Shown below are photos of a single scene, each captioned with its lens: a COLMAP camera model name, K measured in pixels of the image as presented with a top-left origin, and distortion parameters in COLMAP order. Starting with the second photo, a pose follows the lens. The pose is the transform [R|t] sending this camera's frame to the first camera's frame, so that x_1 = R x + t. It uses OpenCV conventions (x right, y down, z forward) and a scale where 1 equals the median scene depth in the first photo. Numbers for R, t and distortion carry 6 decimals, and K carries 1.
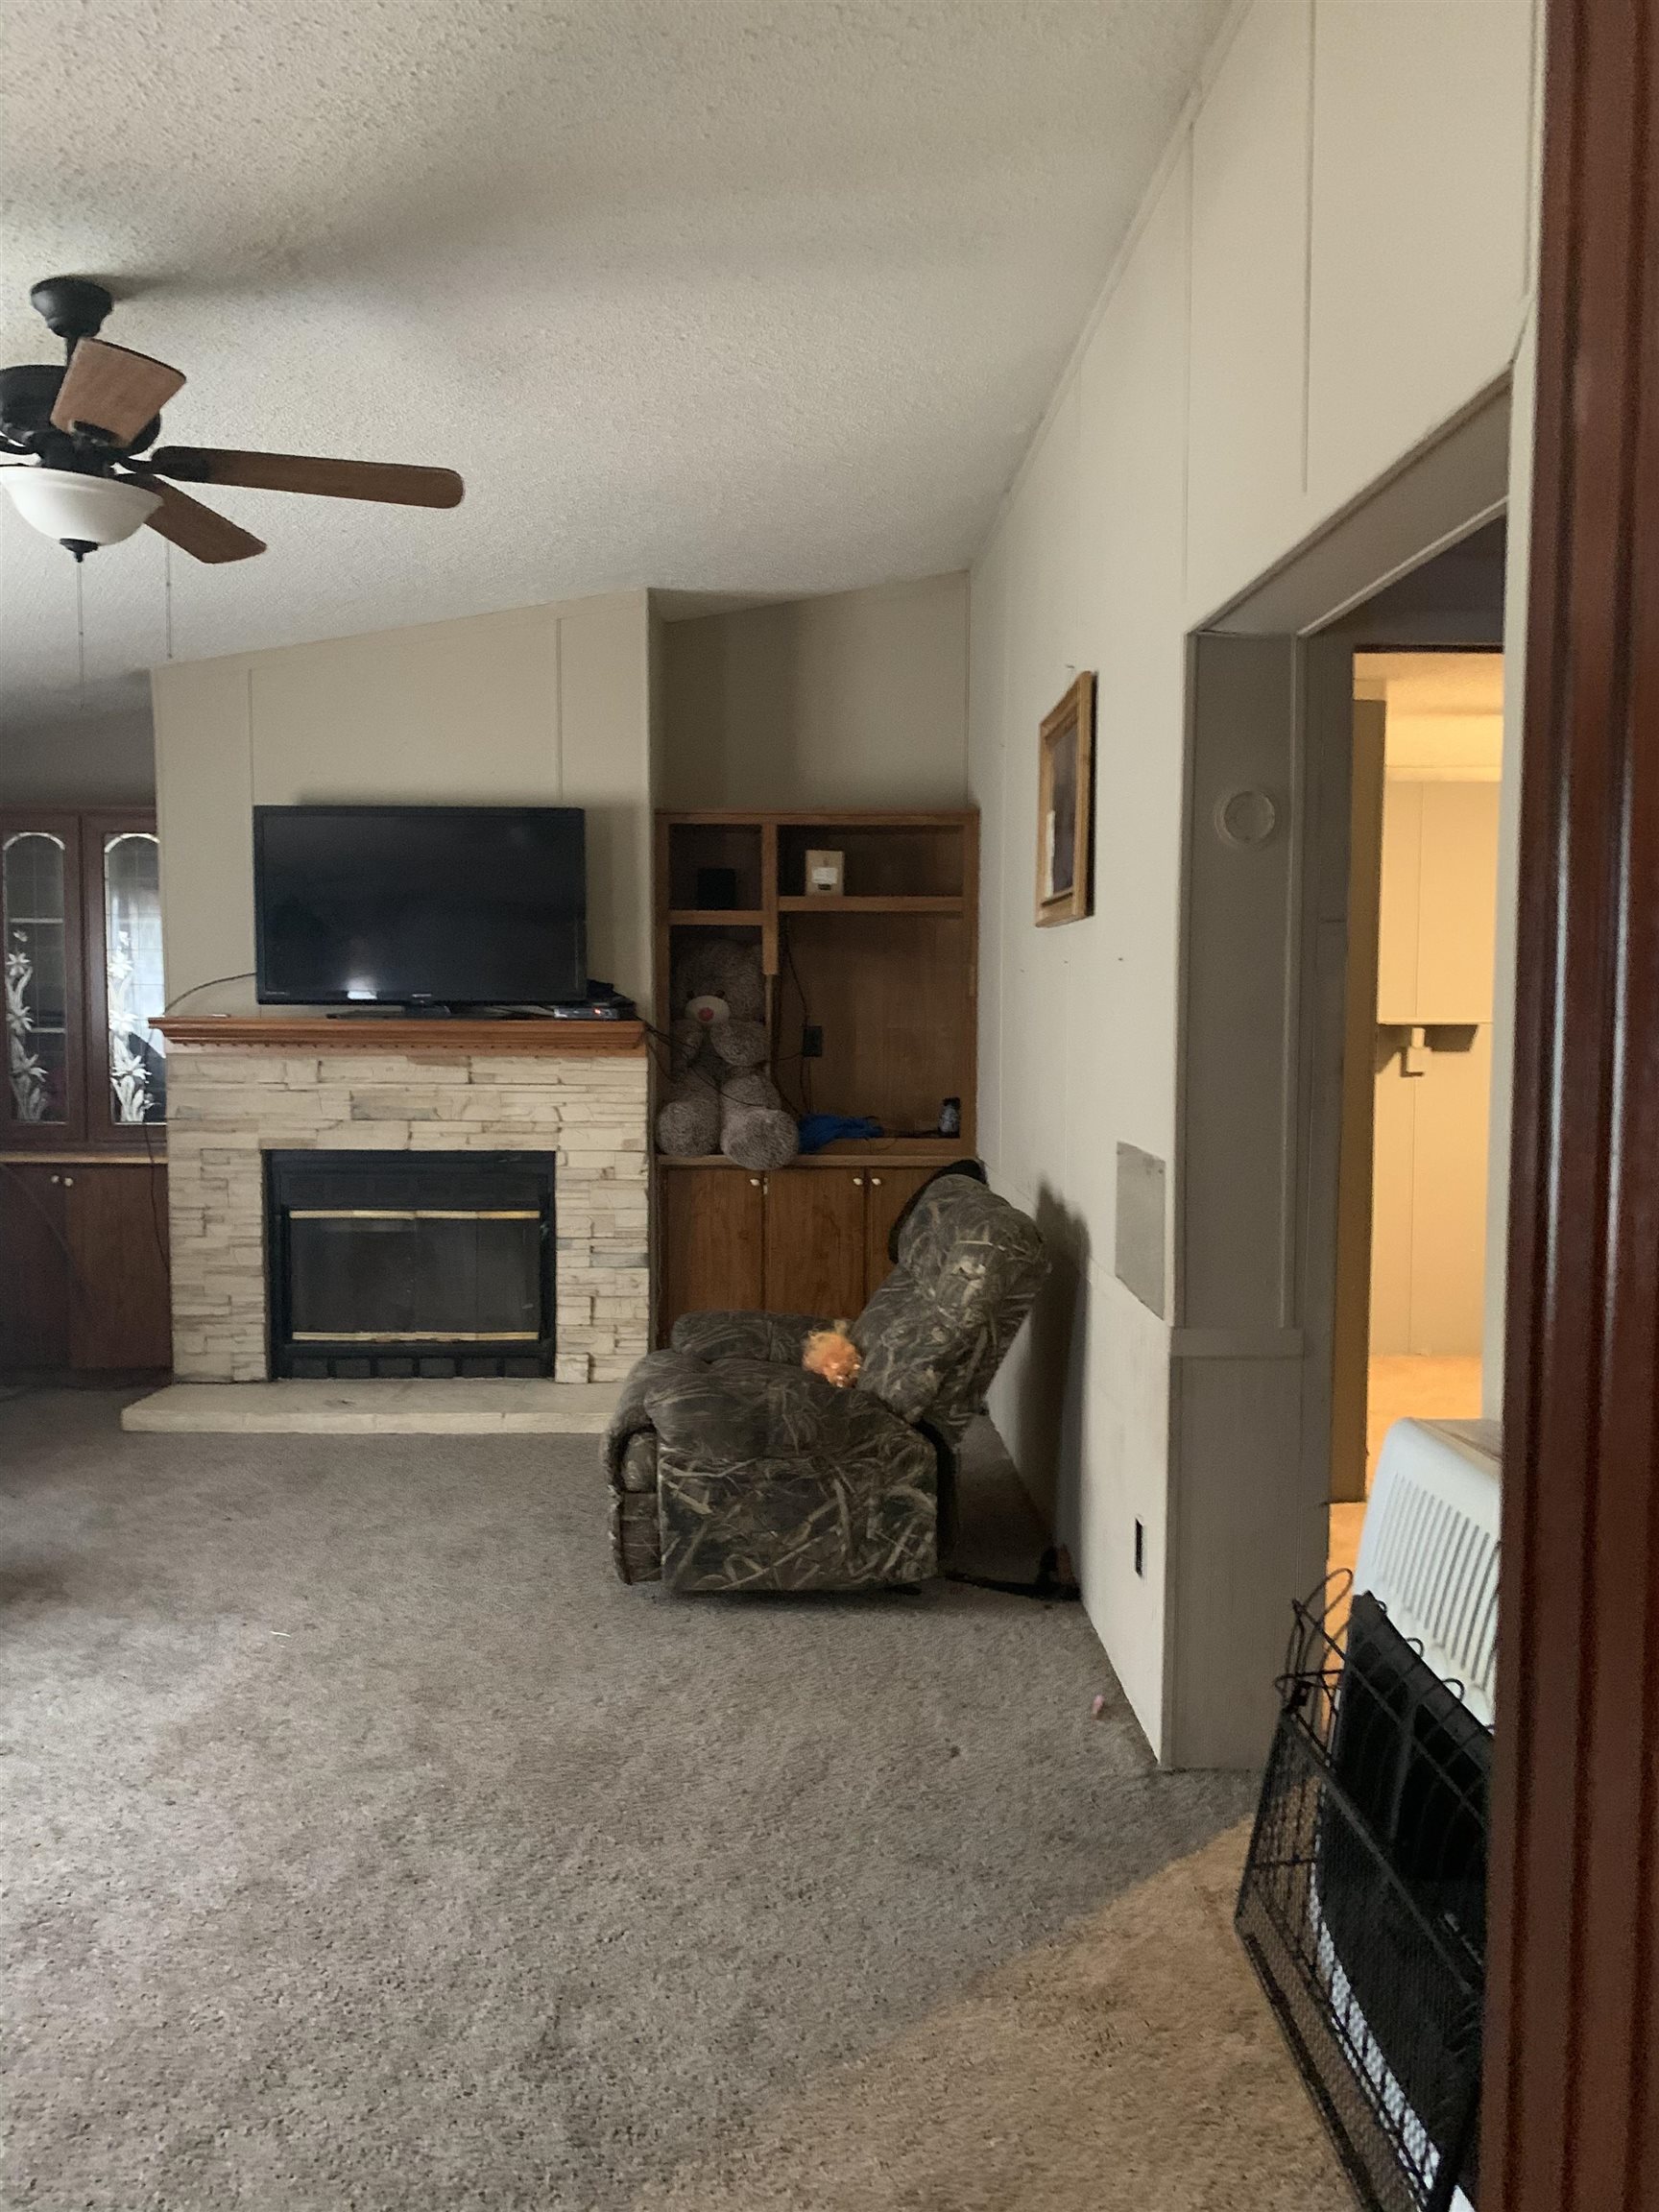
lens RADIAL K [[1684.7, 0, 790.3], [0, 1684.7, 1094.4], [0, 0, 1]] dist [0.048428, -0.029842]
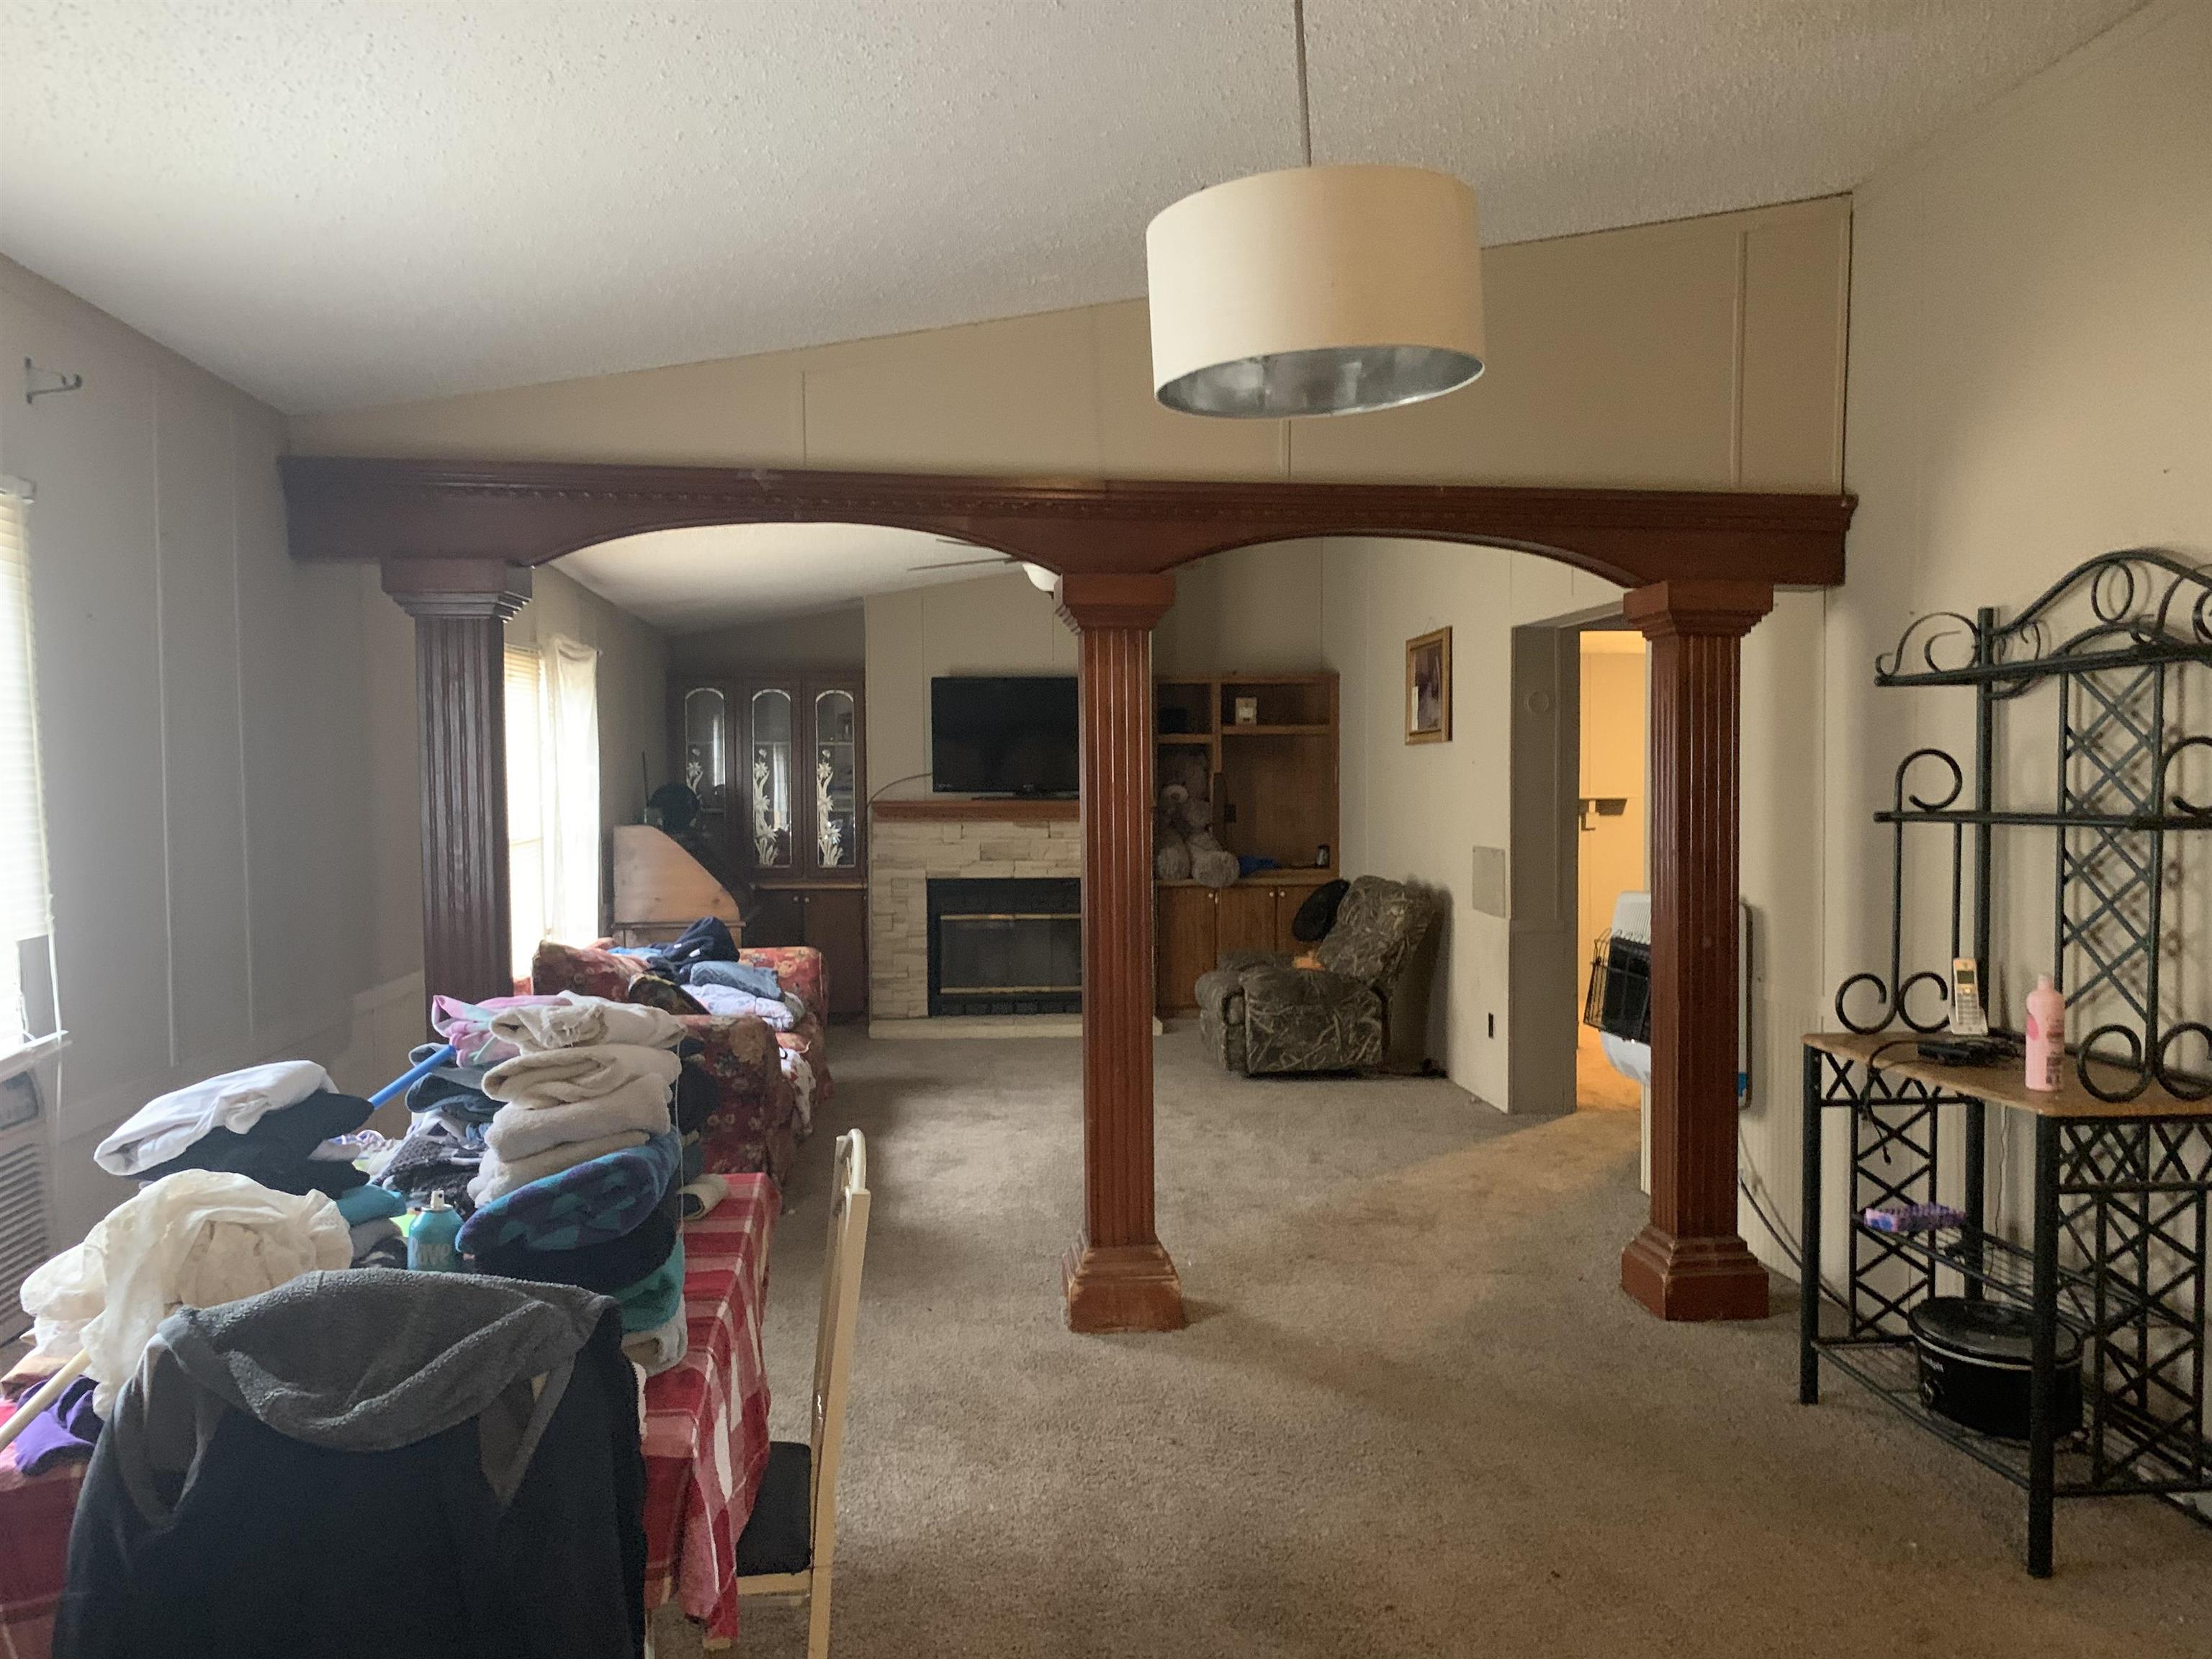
lens RADIAL K [[1684.7, 0, 1084.3], [0, 1684.7, 870.3], [0, 0, 1]] dist [0.048428, -0.029842]
pose [[0.996406, -0.012095, 0.083844, -0.295687], [0.013409, 0.999796, -0.015130, 0.051799], [-0.083644, 0.016200, 0.996364, -0.681131]]
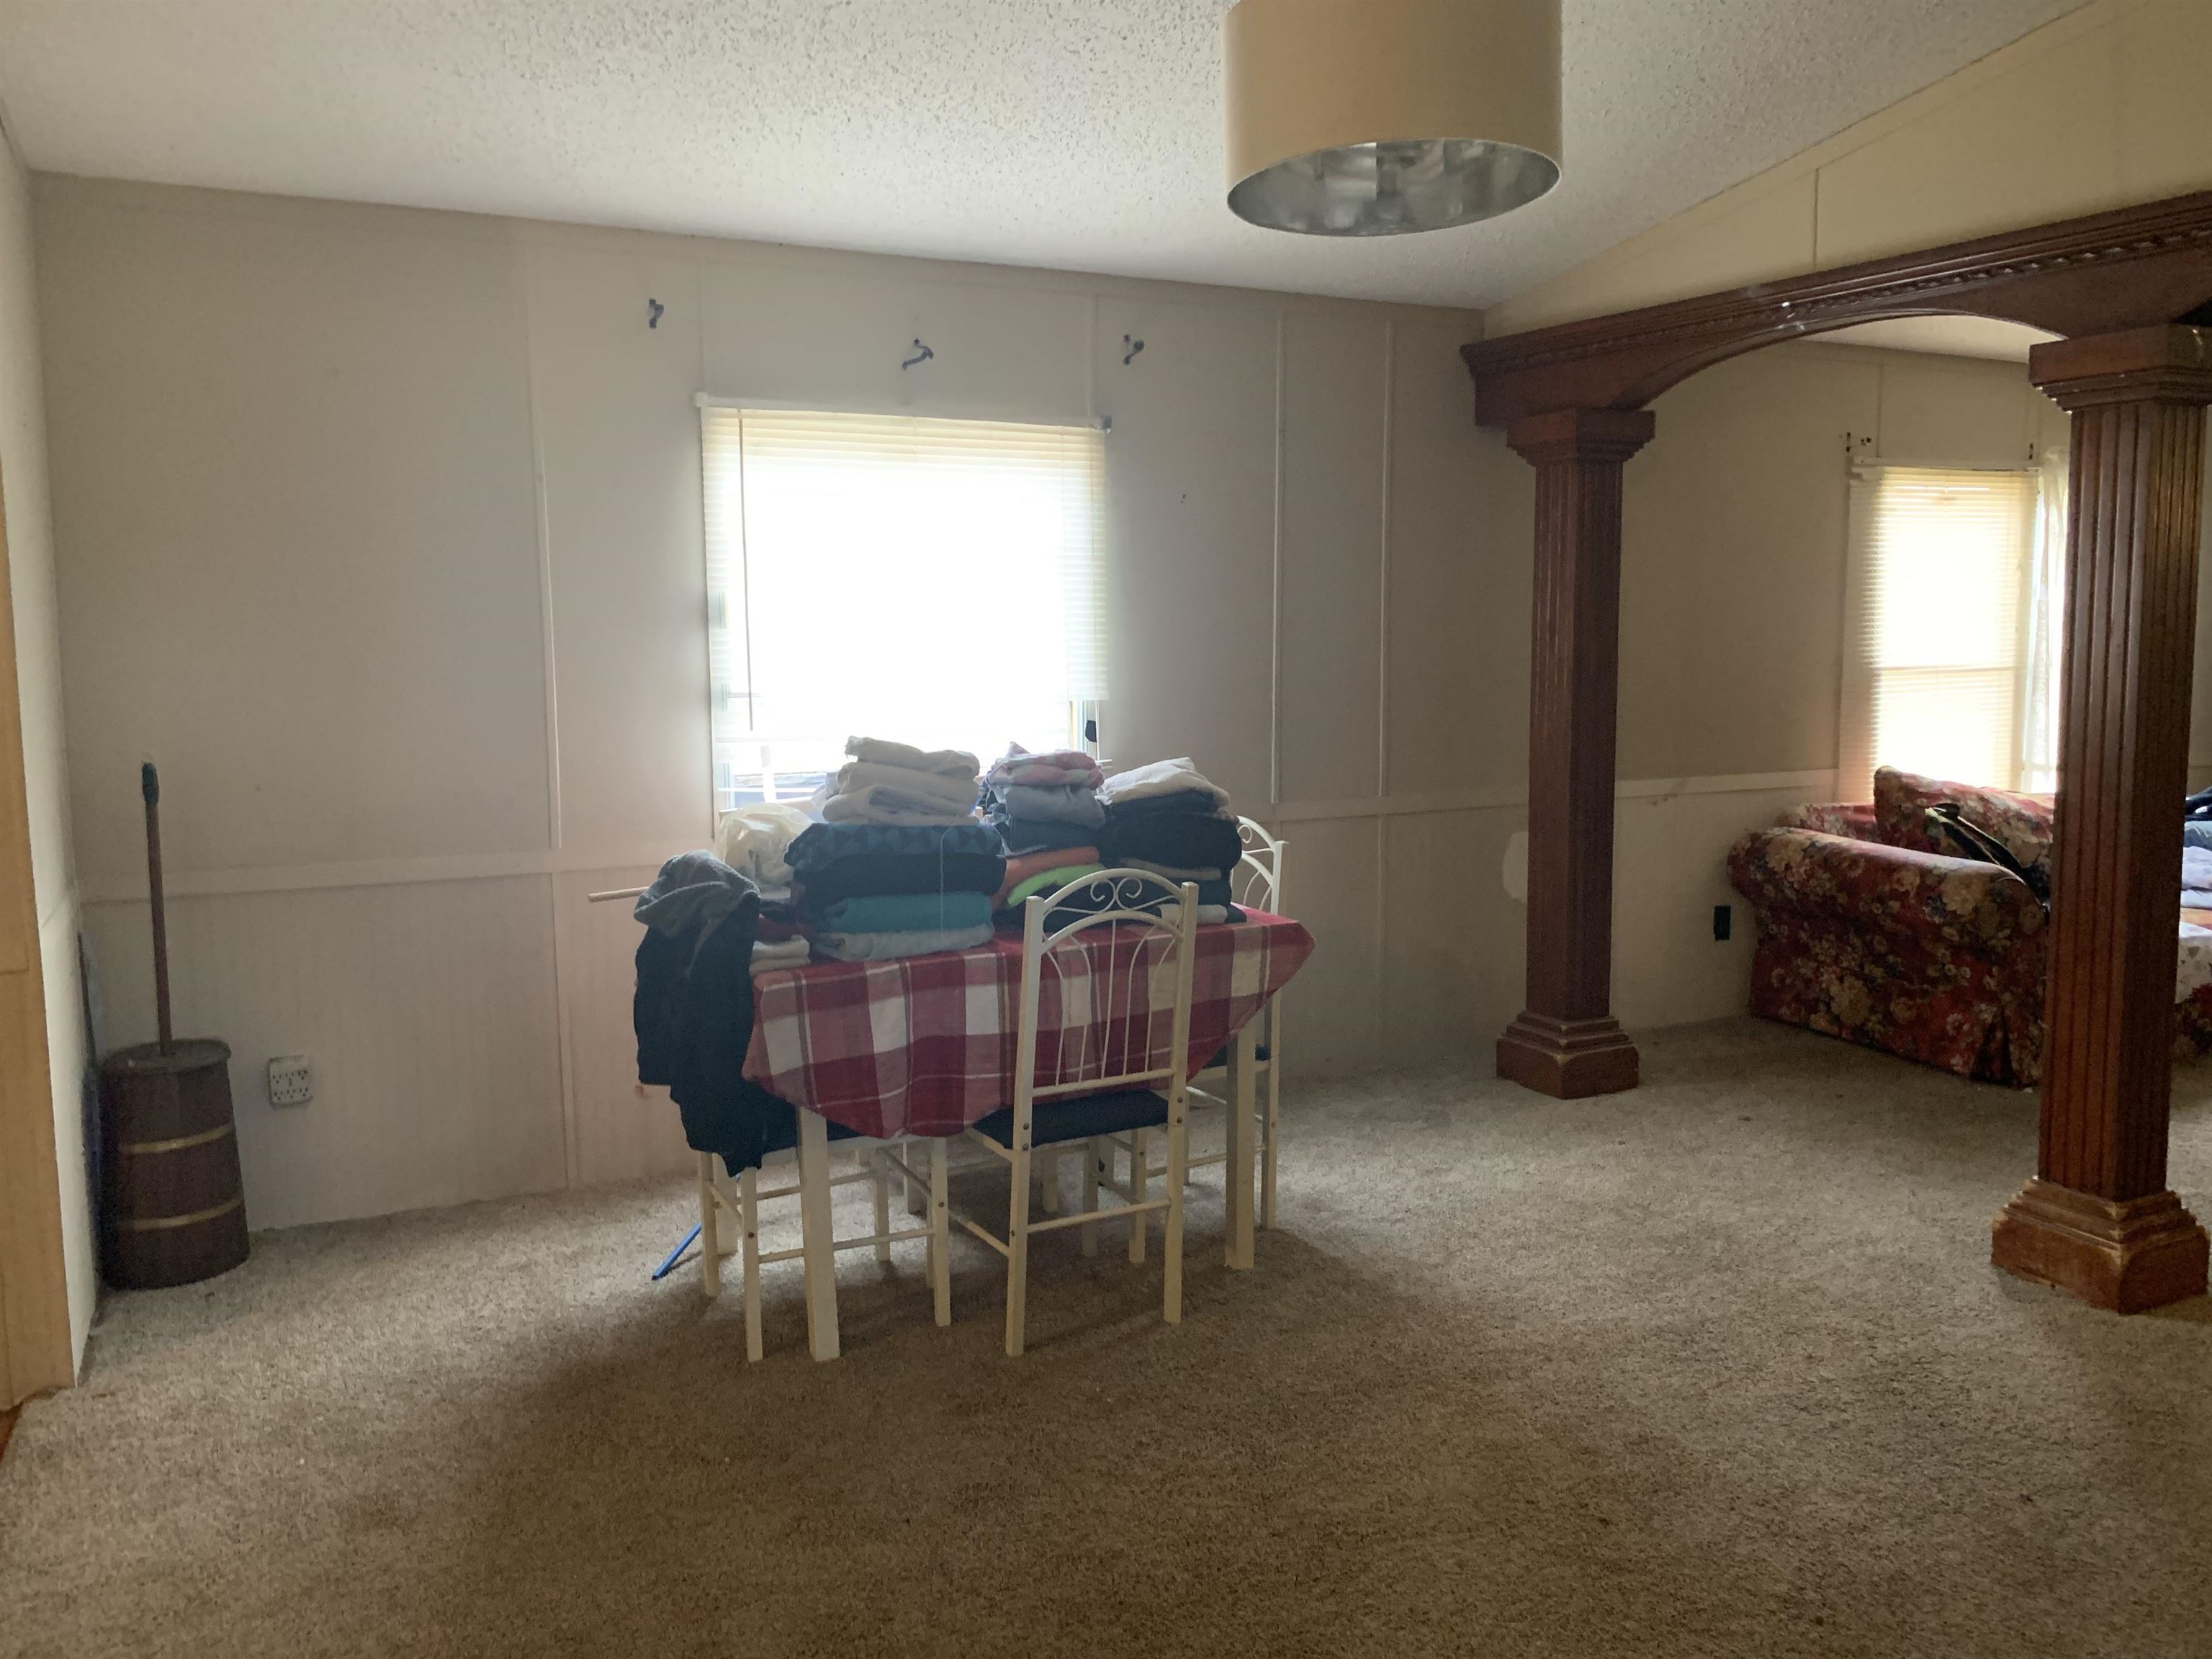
lens RADIAL K [[1684.7, 0, 1124.9], [0, 1684.7, 812.3], [0, 0, 1]] dist [0.048428, -0.029842]
pose [[0.439837, 0.101027, -0.892377, 0.171922], [-0.060917, 0.994720, 0.082589, 0.045036], [0.896009, 0.018036, 0.443669, -0.503283]]
